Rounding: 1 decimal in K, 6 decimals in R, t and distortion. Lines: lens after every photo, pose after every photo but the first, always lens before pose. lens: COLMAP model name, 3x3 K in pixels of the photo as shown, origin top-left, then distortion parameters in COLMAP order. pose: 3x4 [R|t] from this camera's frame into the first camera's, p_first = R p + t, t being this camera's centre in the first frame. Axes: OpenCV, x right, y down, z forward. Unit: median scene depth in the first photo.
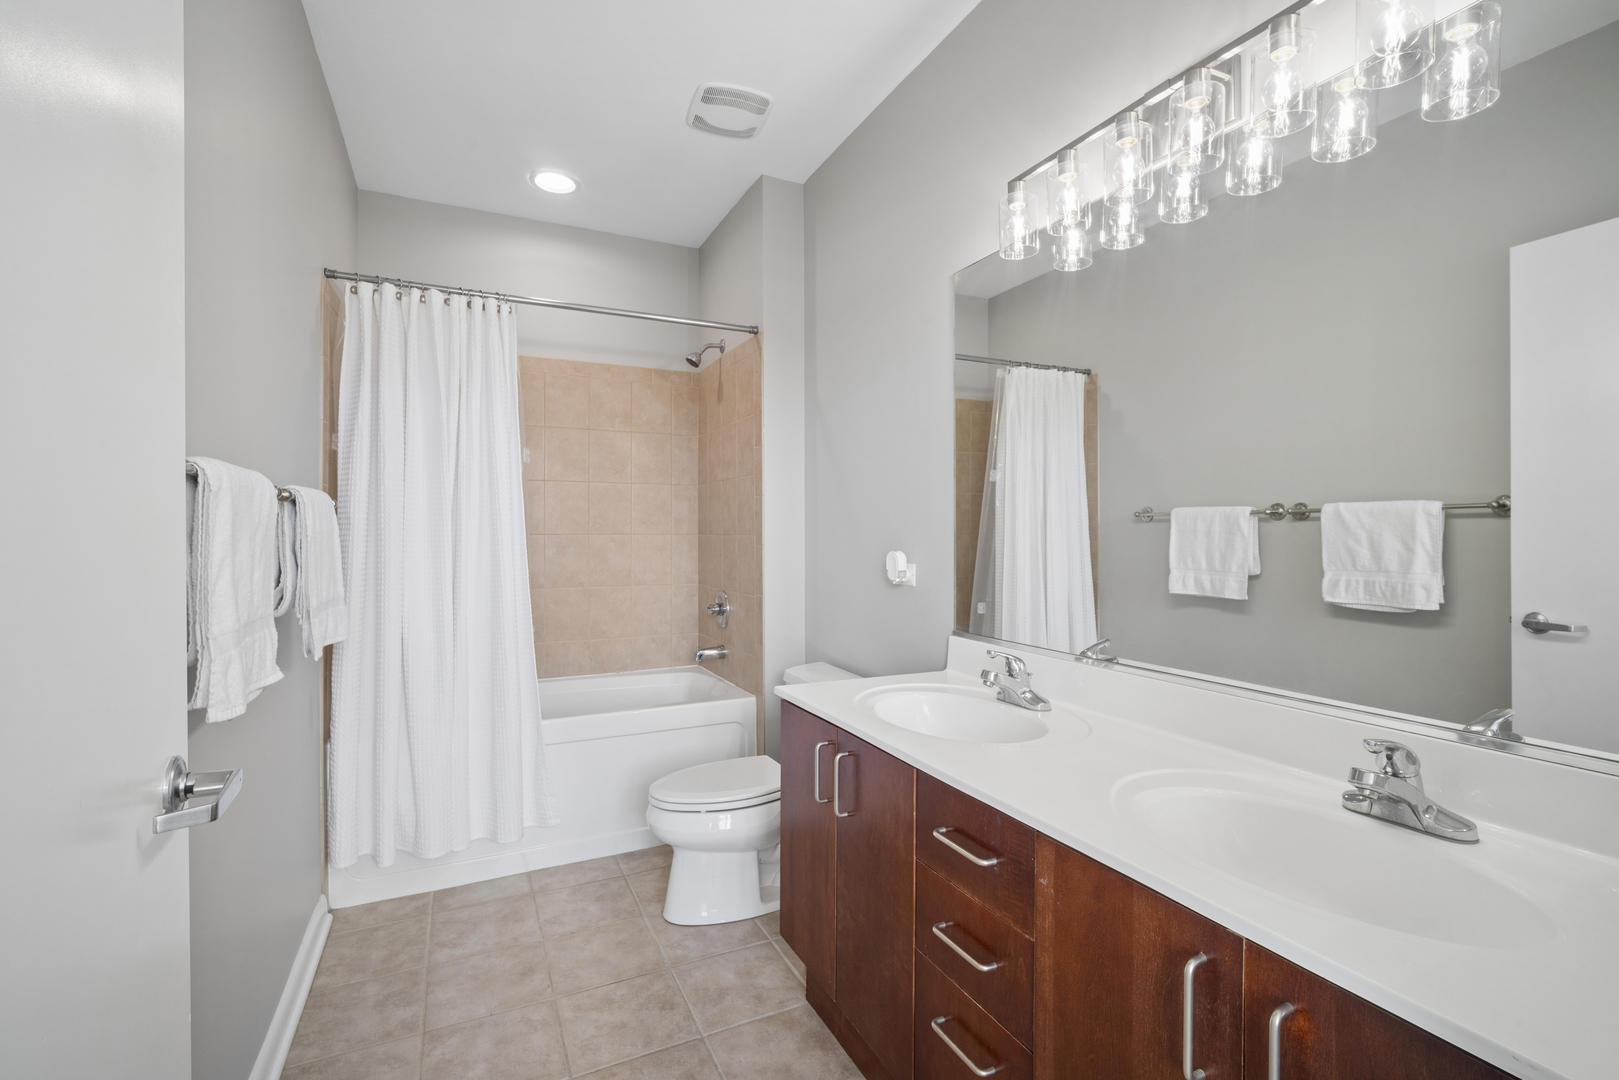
lens RADIAL K [[701.9, 0, 809.0], [0, 701.9, 535.8], [0, 0, 1]] dist [-0.004675, 0.001187]
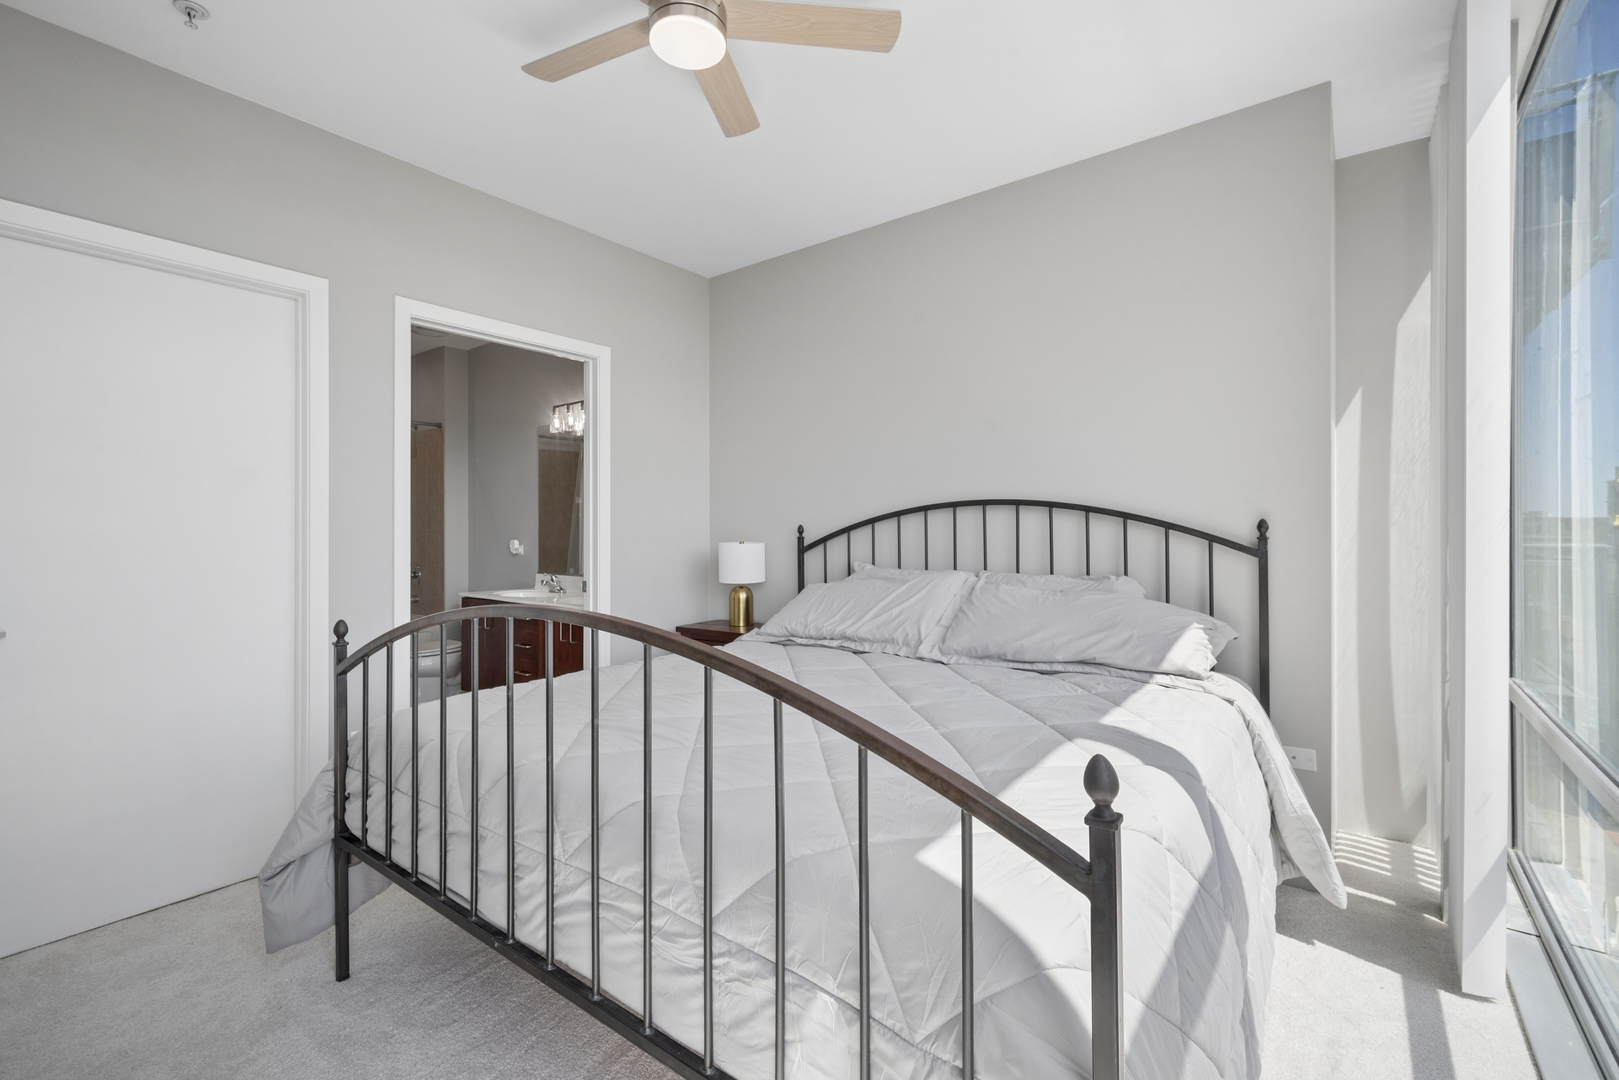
lens RADIAL K [[701.9, 0, 806.5], [0, 701.9, 528.6], [0, 0, 1]] dist [-0.004675, 0.001187]
pose [[0.895853, -0.002655, 0.444342, -0.041347], [0.001852, 0.999996, 0.002242, -0.019655], [-0.444346, -0.001186, 0.895854, -1.514083]]
